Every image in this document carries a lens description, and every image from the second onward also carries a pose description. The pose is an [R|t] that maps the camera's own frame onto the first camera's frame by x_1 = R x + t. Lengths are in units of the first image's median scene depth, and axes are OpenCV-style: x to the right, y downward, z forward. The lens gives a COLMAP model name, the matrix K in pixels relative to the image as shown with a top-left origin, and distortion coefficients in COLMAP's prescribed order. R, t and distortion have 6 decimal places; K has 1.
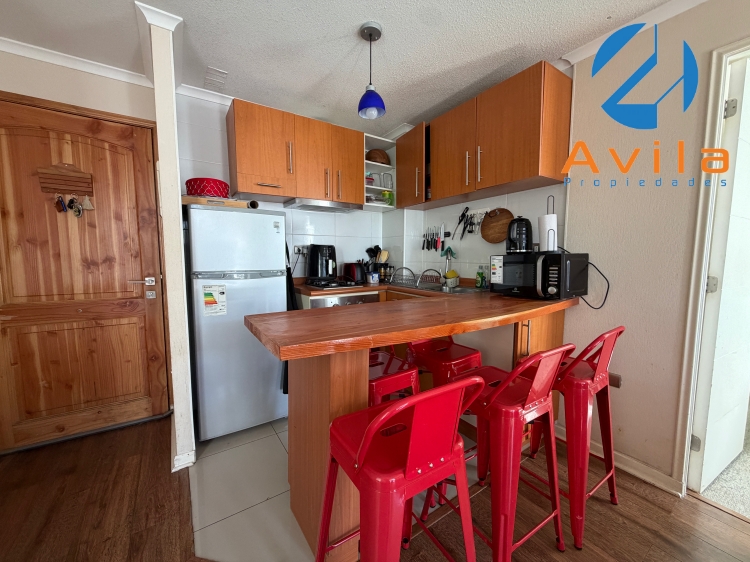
lens RADIAL K [[299.5, 0, 376.0], [0, 299.5, 281.9], [0, 0, 1]] dist [-0.003988, 0.000518]
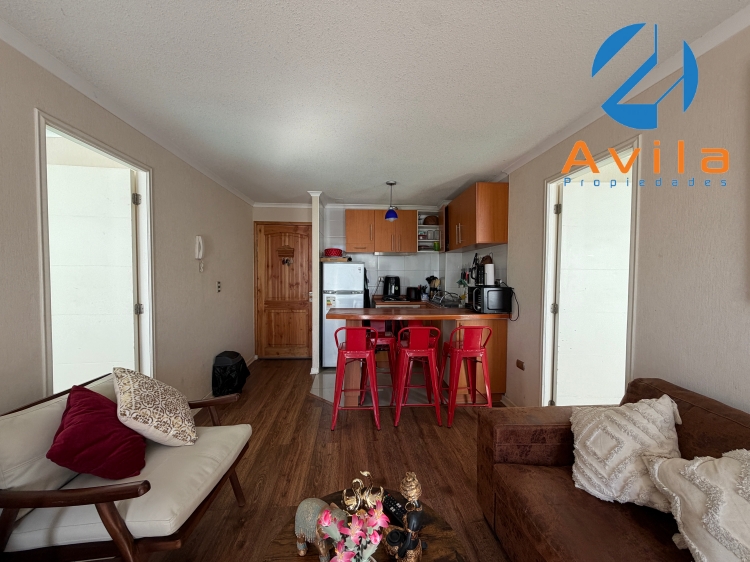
lens RADIAL K [[299.5, 0, 375.4], [0, 299.5, 280.1], [0, 0, 1]] dist [-0.003988, 0.000518]
pose [[0.869840, 0.015247, -0.493098, 0.792048], [-0.047255, 0.997501, -0.052515, -0.011115], [0.491066, 0.068981, 0.868387, -0.736004]]
